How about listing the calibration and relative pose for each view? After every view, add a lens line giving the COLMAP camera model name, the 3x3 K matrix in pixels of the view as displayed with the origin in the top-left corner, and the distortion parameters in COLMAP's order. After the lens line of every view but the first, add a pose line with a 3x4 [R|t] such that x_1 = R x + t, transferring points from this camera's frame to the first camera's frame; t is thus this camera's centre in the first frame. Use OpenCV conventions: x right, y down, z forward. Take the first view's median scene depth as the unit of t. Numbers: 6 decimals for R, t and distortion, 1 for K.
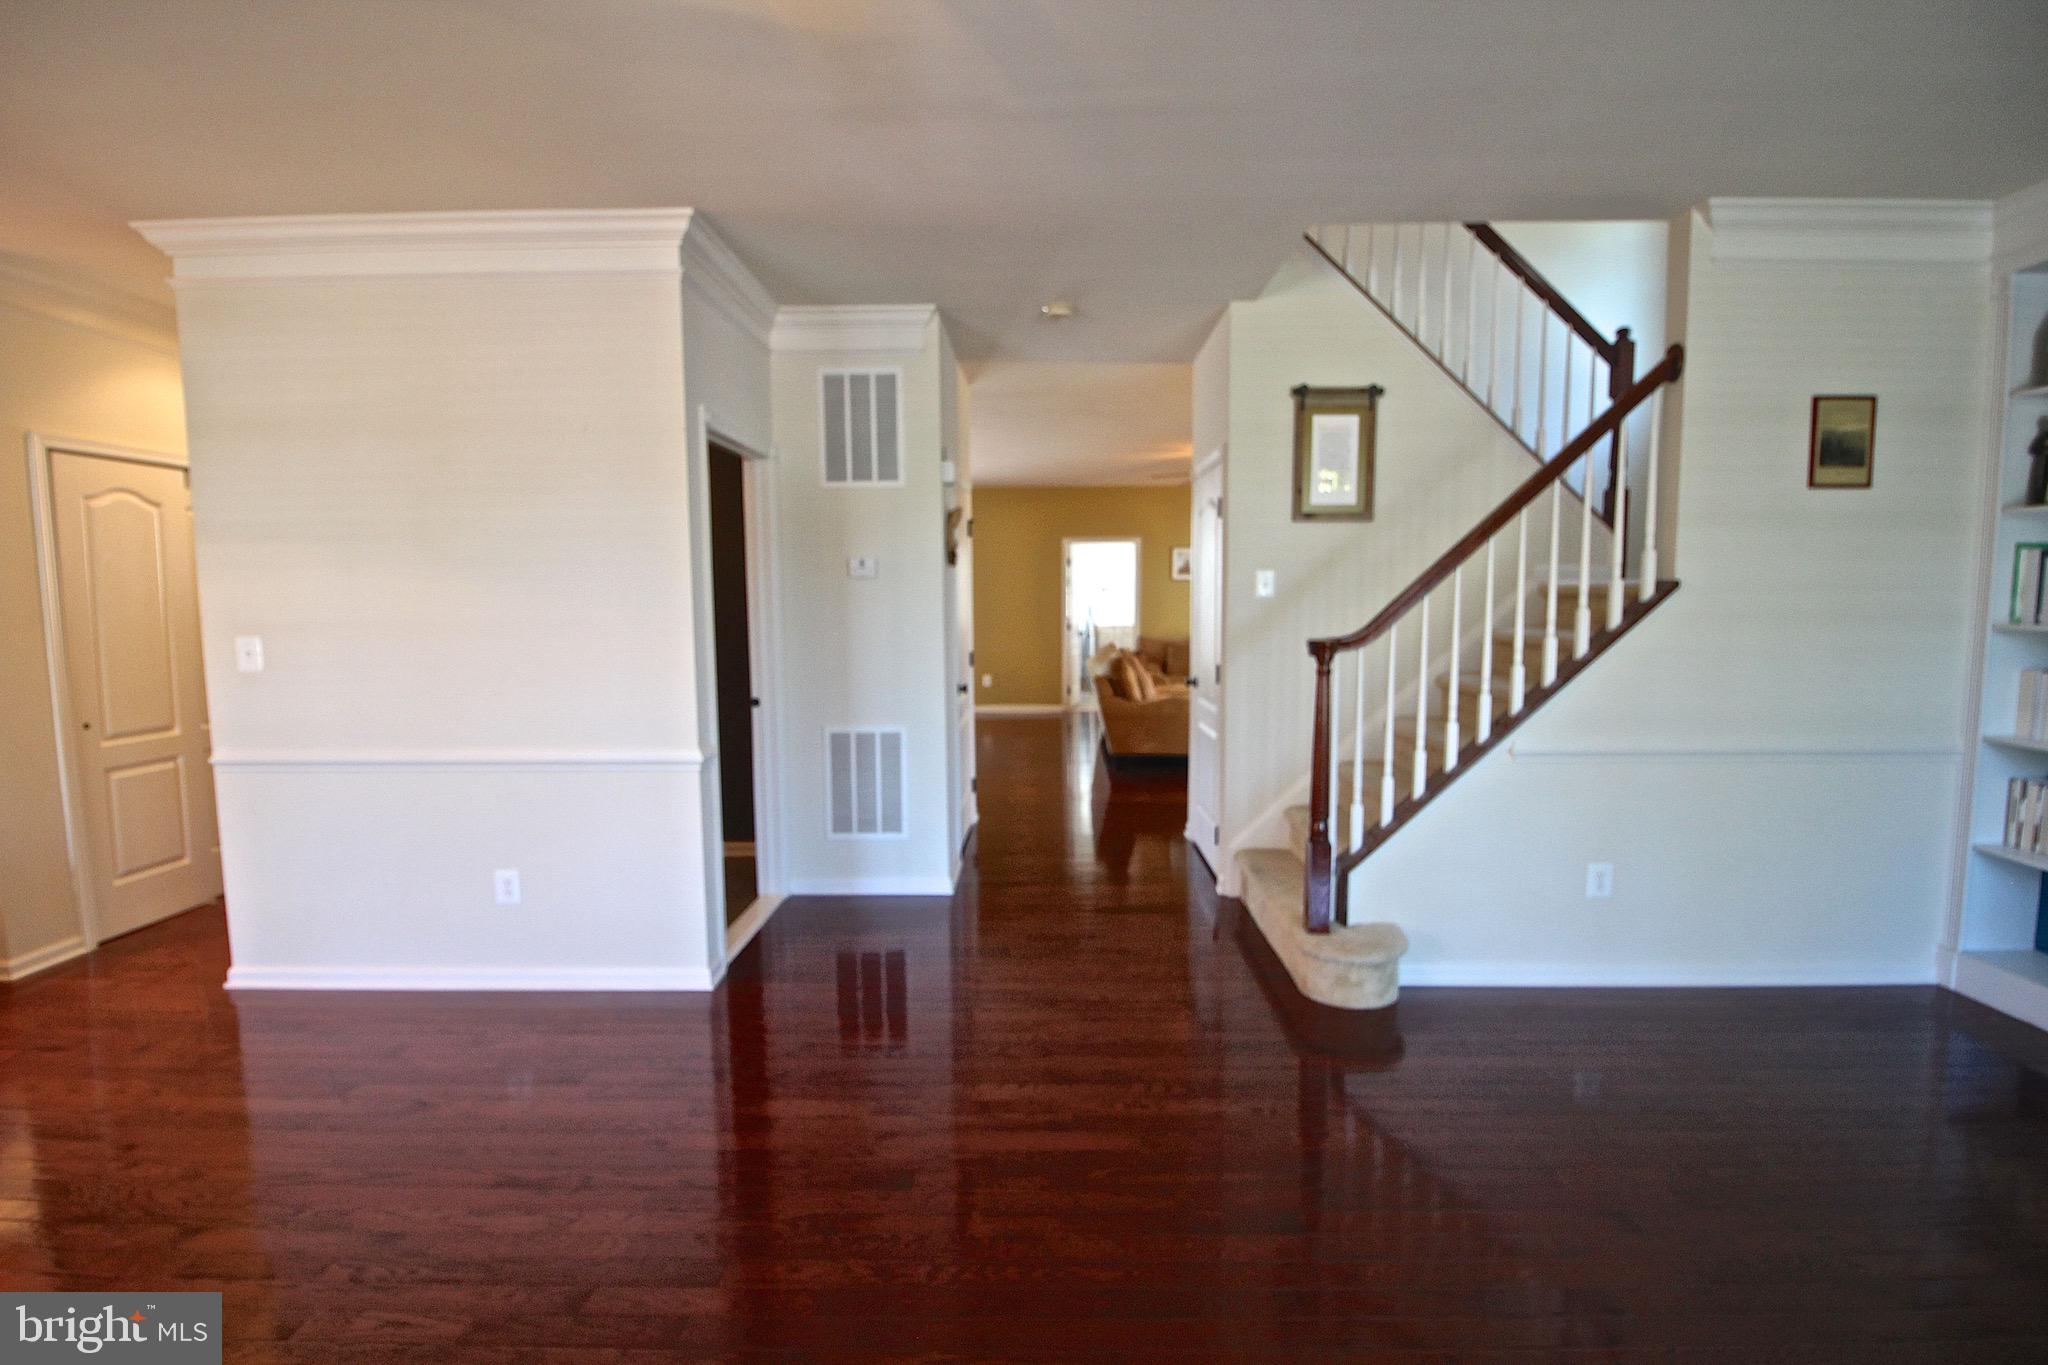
lens RADIAL K [[960.9, 0, 1021.0], [0, 960.9, 675.0], [0, 0, 1]] dist [0.001198, -0.013609]
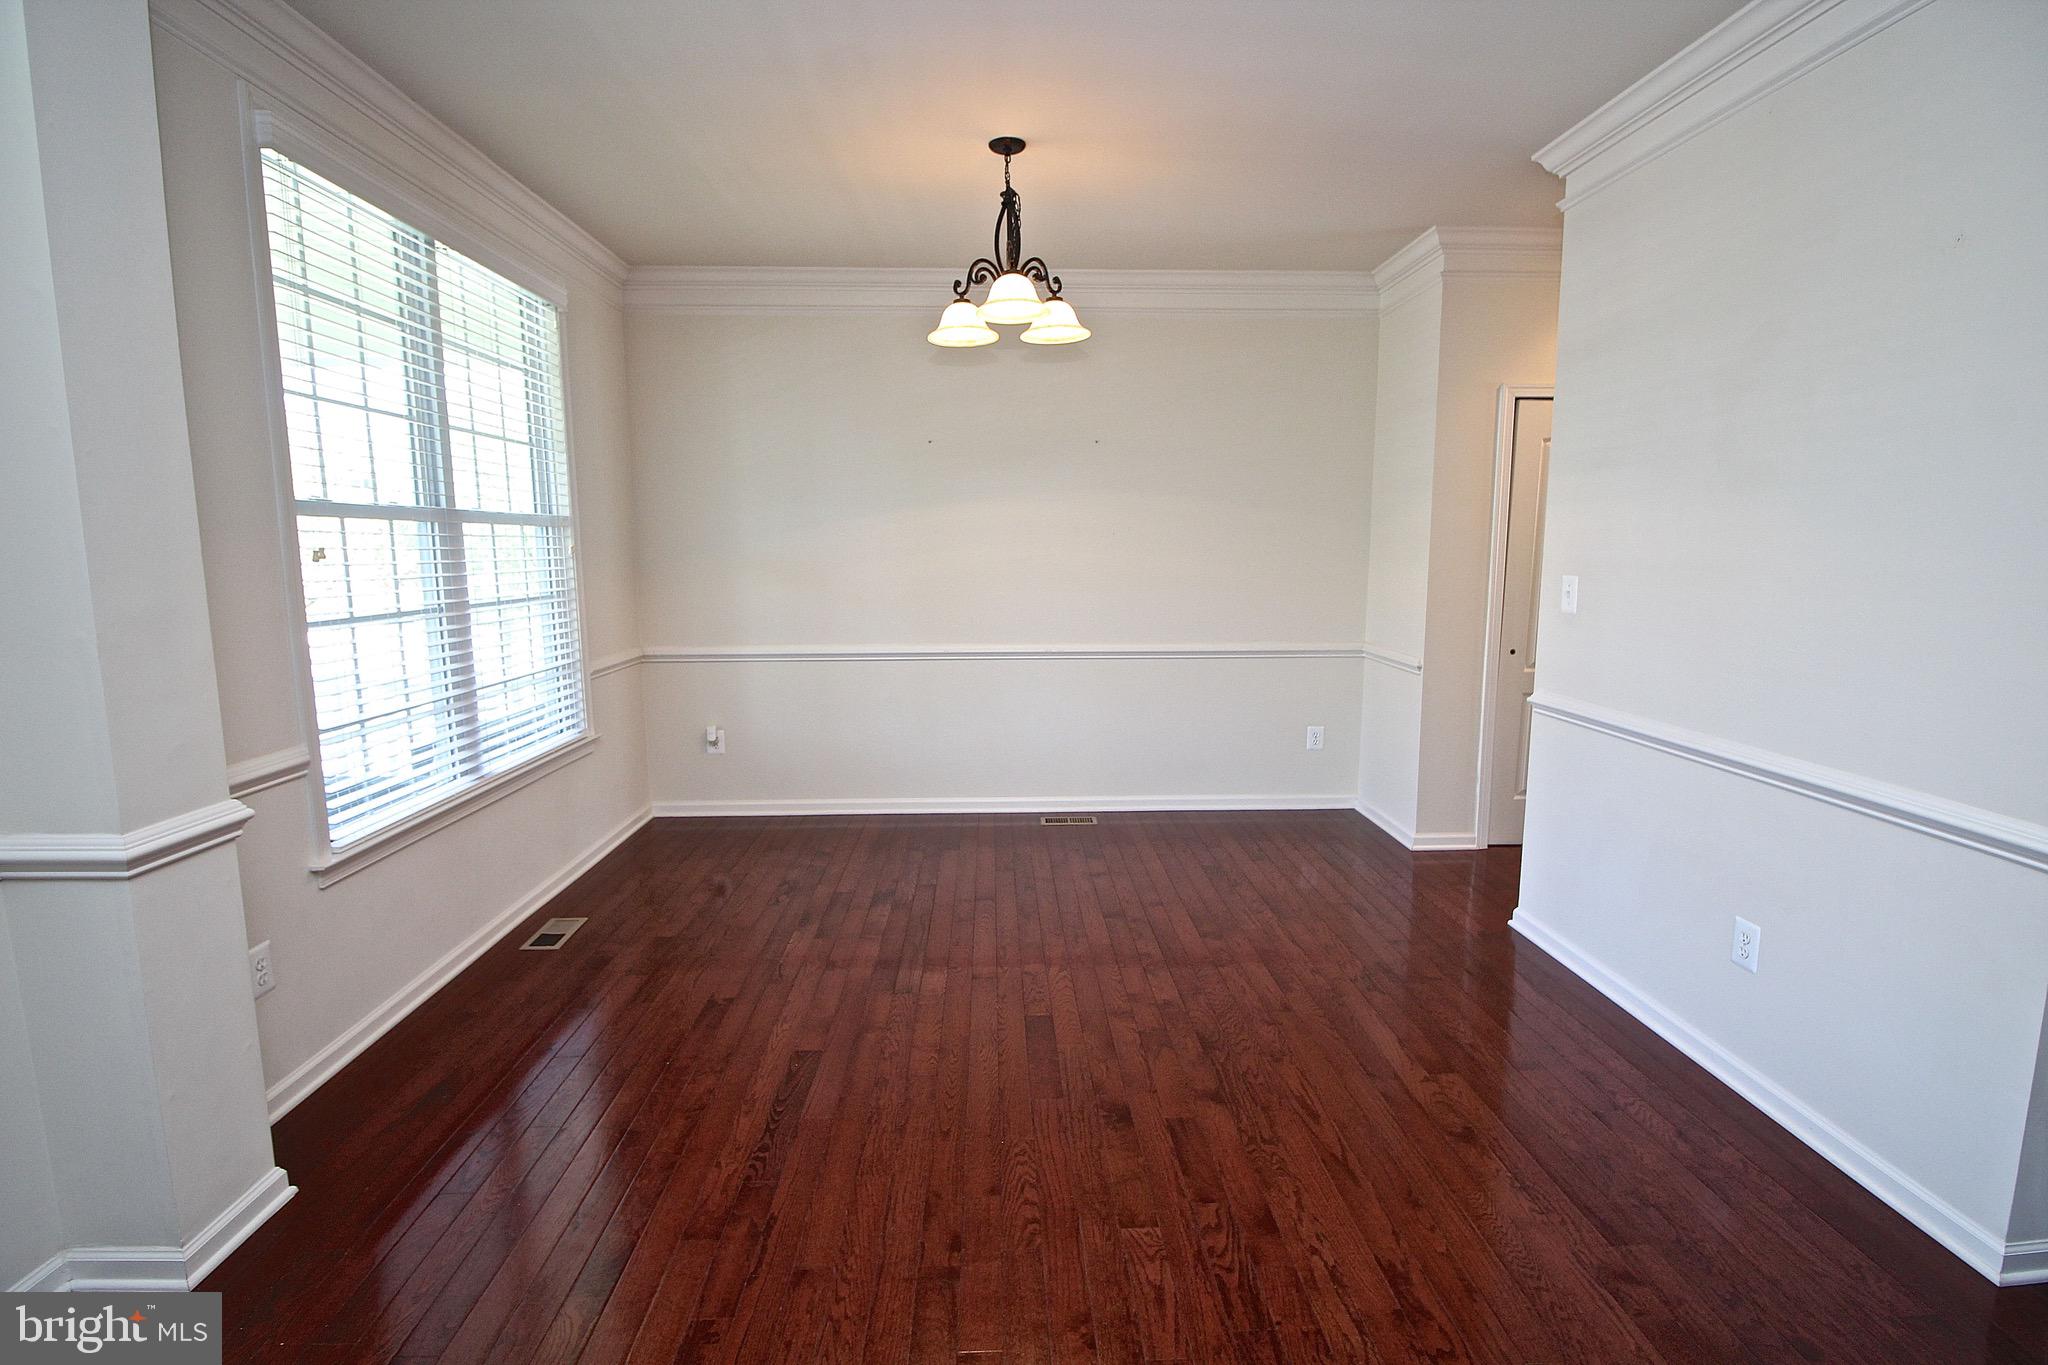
lens RADIAL K [[984.5, 0, 1024.0], [0, 984.5, 682.5], [0, 0, 1]] dist [-0.002320, -0.000311]
pose [[0.053958, 0.150268, -0.987172, 0.127730], [-0.076809, 0.986307, 0.145939, -0.038206], [0.995585, 0.067949, 0.064761, 0.411387]]
